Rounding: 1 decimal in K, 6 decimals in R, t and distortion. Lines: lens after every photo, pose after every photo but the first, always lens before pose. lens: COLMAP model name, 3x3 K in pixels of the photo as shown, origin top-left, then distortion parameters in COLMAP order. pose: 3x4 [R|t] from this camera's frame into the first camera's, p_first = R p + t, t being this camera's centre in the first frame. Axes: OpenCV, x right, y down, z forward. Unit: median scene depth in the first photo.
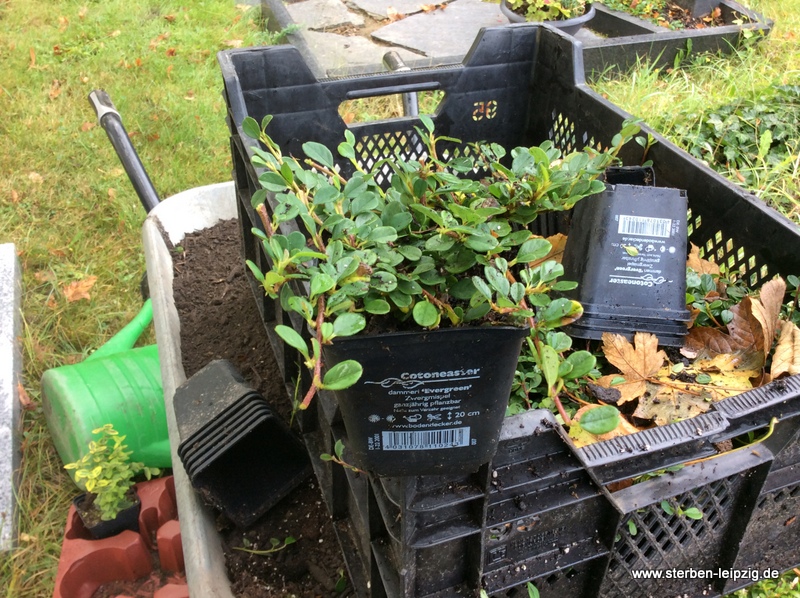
lens RADIAL K [[762.4, 0, 400.0], [0, 762.4, 299.0], [0, 0, 1]] dist [0.070075, -0.208849]
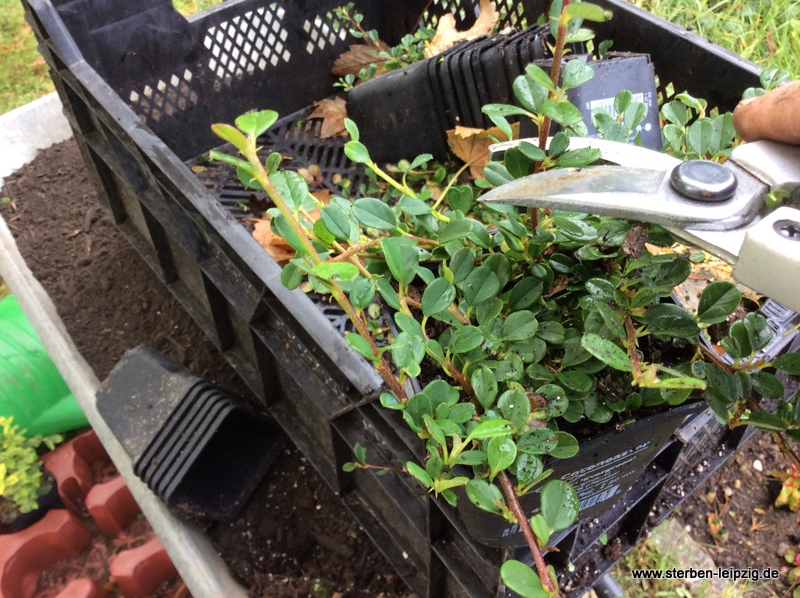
lens RADIAL K [[762.4, 0, 400.0], [0, 762.4, 299.0], [0, 0, 1]] dist [0.070075, -0.208849]
pose [[0.943368, -0.274654, 0.186069, -0.093398], [0.222586, 0.939912, 0.258885, -0.114702], [-0.245992, -0.202808, 0.947817, 0.122126]]
